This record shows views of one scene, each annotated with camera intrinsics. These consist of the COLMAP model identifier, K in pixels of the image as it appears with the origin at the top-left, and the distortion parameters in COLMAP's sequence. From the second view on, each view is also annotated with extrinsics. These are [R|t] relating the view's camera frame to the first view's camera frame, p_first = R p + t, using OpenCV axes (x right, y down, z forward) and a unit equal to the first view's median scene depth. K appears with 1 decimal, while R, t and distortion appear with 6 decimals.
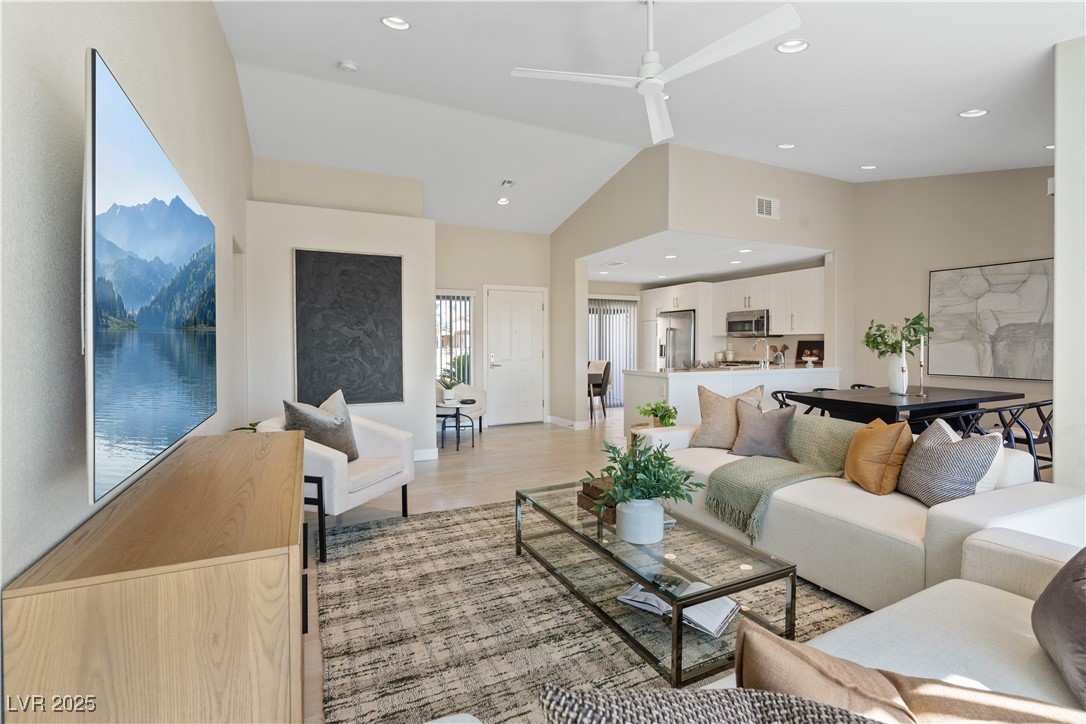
lens RADIAL K [[497.2, 0, 514.7], [0, 497.2, 355.1], [0, 0, 1]] dist [-0.006800, 0.005062]
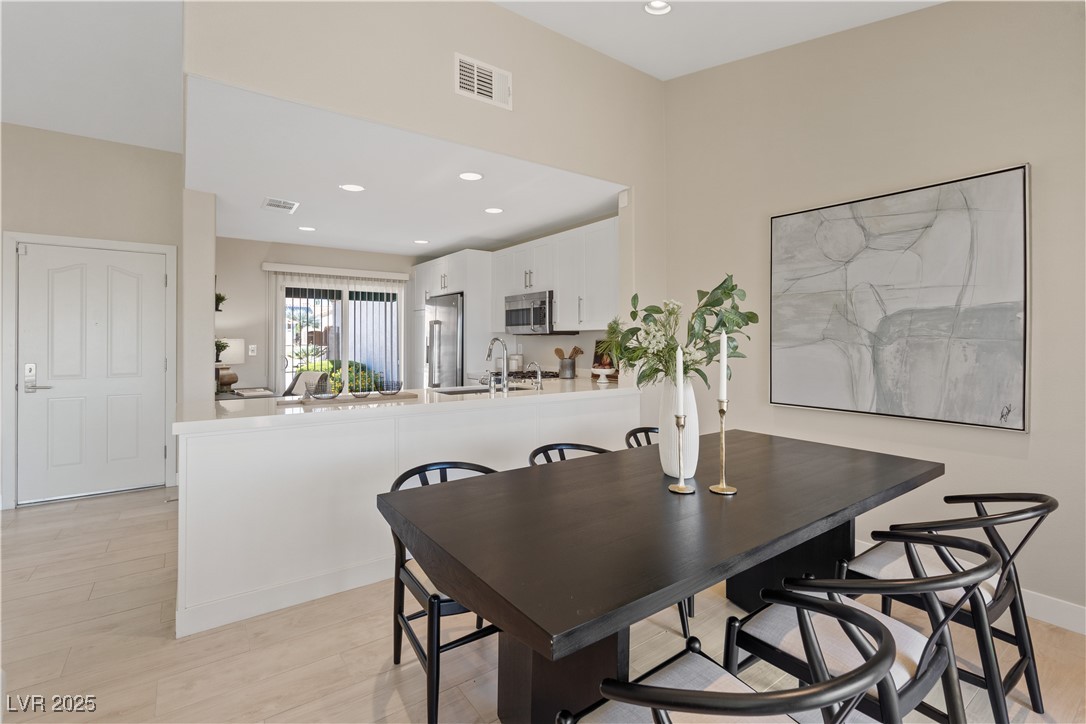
lens RADIAL K [[497.2, 0, 514.4], [0, 497.2, 342.2], [0, 0, 1]] dist [-0.006800, 0.005062]
pose [[0.987501, -0.000279, 0.157616, 0.459449], [0.003365, 0.999808, -0.019317, -0.018627], [-0.157580, 0.019606, 0.987312, 0.493131]]
